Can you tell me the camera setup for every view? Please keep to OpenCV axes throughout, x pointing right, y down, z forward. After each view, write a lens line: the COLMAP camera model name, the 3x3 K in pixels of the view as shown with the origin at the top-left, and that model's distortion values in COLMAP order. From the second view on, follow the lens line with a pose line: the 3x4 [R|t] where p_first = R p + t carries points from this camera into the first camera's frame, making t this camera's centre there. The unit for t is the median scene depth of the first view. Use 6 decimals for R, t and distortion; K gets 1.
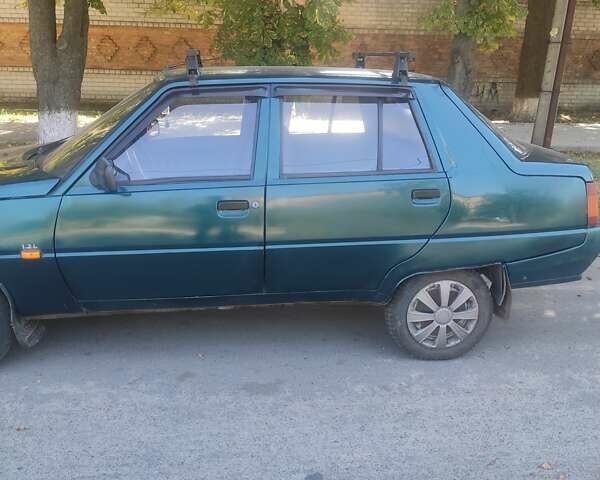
lens RADIAL K [[600.7, 0, 300.0], [0, 600.7, 240.0], [0, 0, 1]] dist [0.111227, -0.197534]
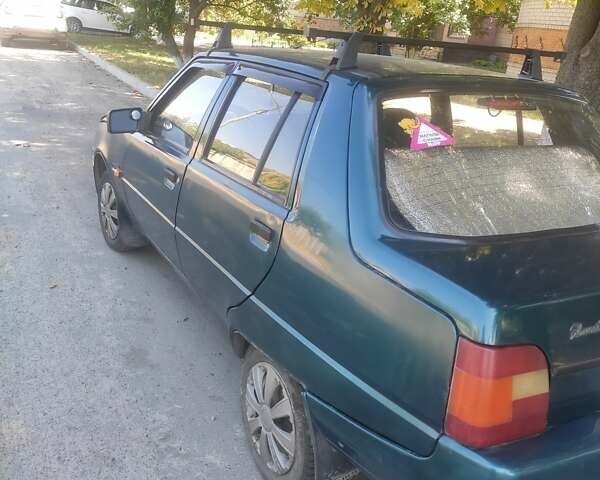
lens RADIAL K [[600.7, 0, 300.0], [0, 600.7, 240.0], [0, 0, 1]] dist [0.111227, -0.197534]
pose [[0.375093, 0.320453, -0.869837, 0.800659], [-0.351241, 0.917512, 0.186554, -0.202796], [0.857867, 0.235547, 0.456708, 0.694409]]
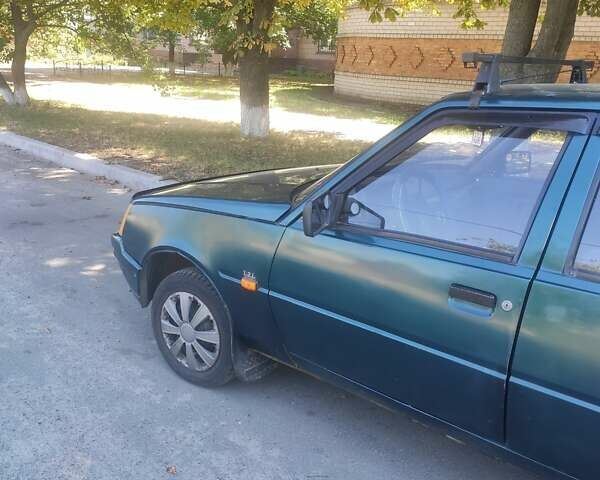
lens RADIAL K [[600.7, 0, 300.0], [0, 600.7, 240.0], [0, 0, 1]] dist [0.111227, -0.197534]
pose [[0.669276, 0.223763, -0.708519, 0.189402], [-0.245504, 0.966615, 0.073368, -0.107282], [0.701282, 0.124841, 0.701867, 0.387007]]
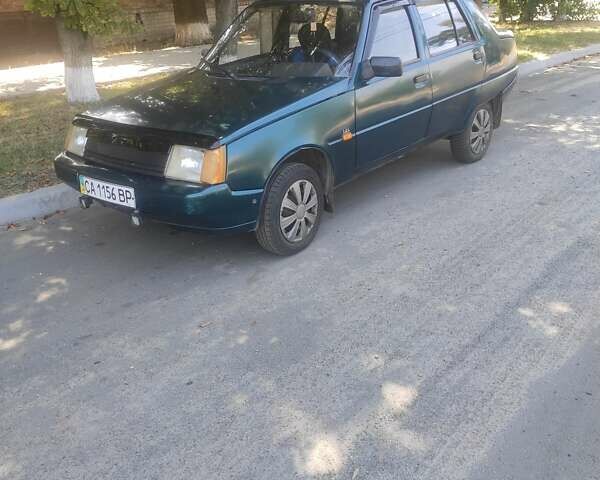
lens RADIAL K [[600.7, 0, 300.0], [0, 600.7, 240.0], [0, 0, 1]] dist [0.111227, -0.197534]
pose [[0.742679, -0.316857, 0.589941, -1.256259], [0.260100, 0.948296, 0.181887, -0.026854], [-0.617071, 0.018360, 0.786694, -0.005801]]
